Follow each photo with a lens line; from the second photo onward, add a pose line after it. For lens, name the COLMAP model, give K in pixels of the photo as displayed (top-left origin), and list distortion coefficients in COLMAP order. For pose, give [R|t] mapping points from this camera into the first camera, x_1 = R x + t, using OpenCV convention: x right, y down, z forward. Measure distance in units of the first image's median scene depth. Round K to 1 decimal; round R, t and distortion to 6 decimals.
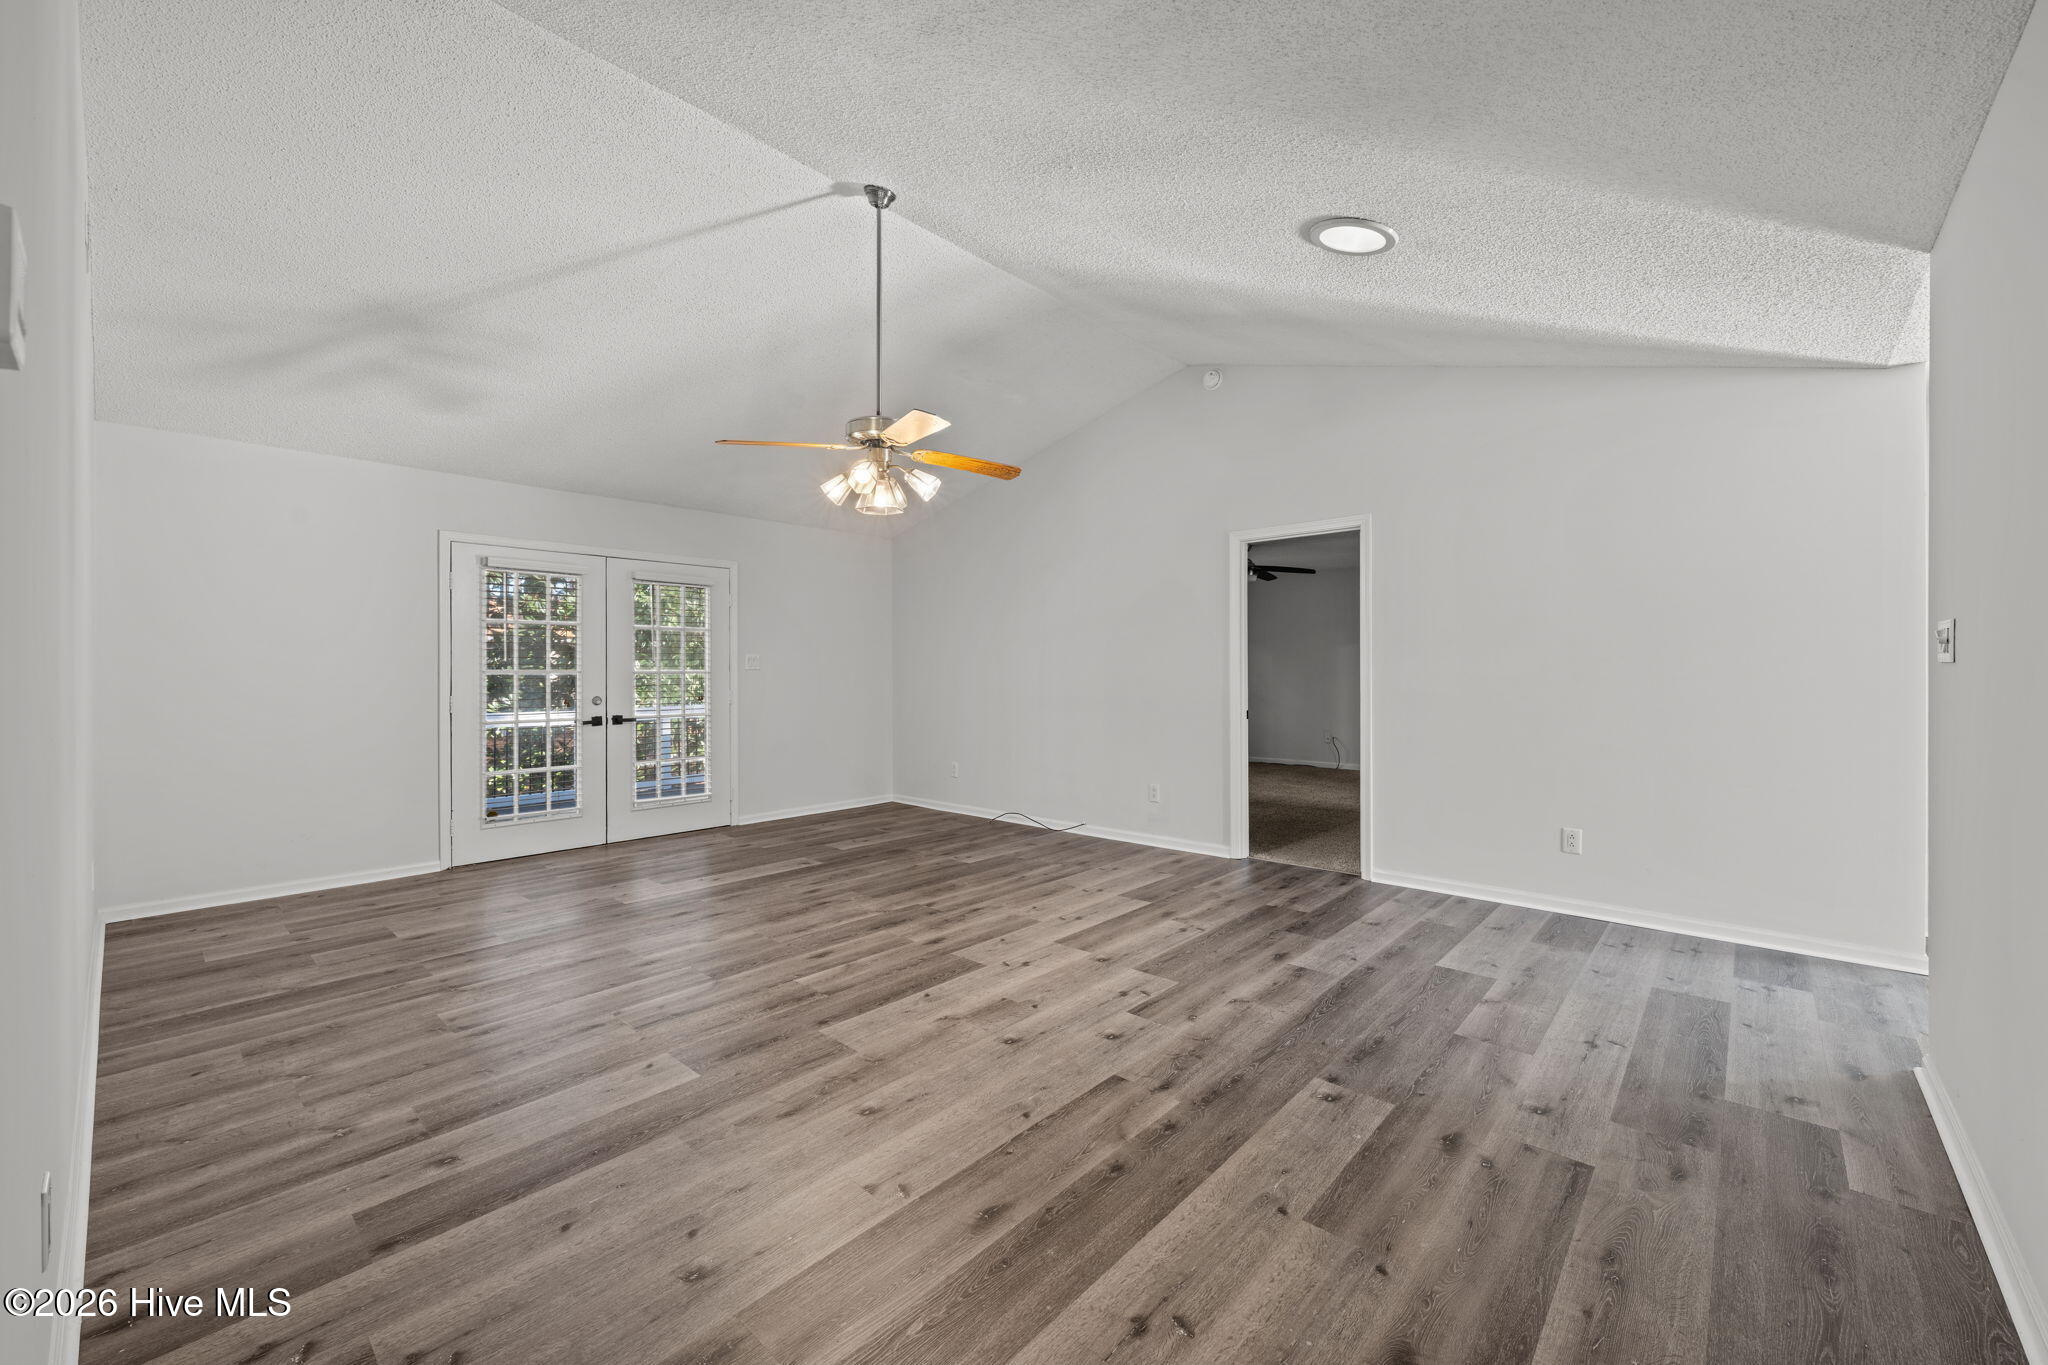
lens RADIAL K [[807.7, 0, 1024.3], [0, 807.7, 686.9], [0, 0, 1]] dist [0.001434, -0.000096]
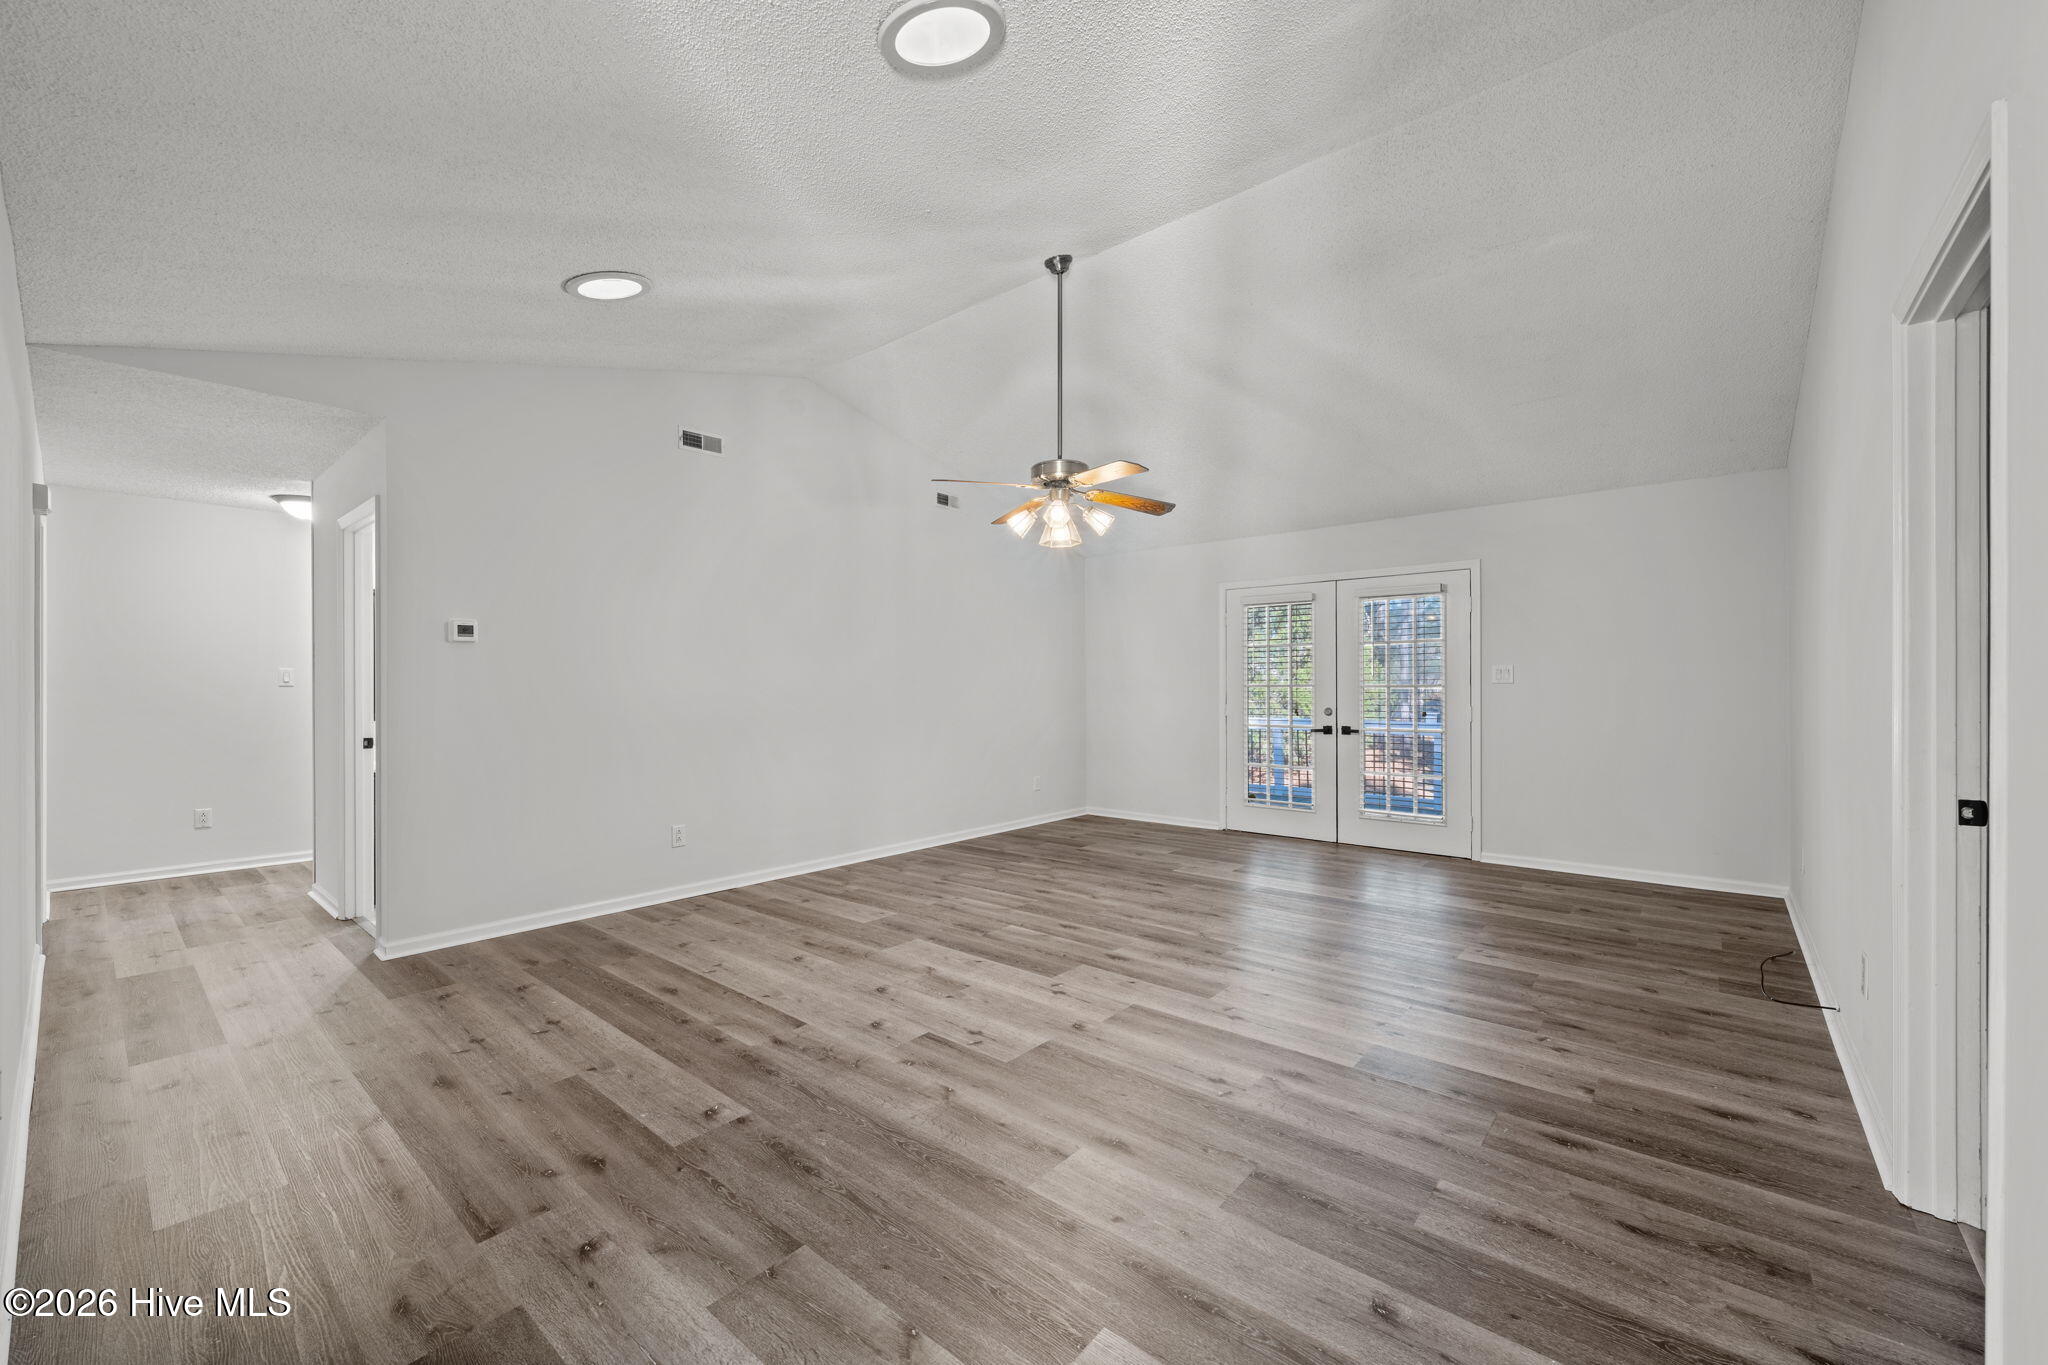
lens RADIAL K [[803.7, 0, 1030.7], [0, 803.7, 724.2], [0, 0, 1]] dist [-0.001695, -0.000191]
pose [[0.037891, 0.047982, -0.998129, 1.033555], [-0.016635, 0.998738, 0.047380, -0.021031], [0.999143, 0.014808, 0.038641, 1.022016]]
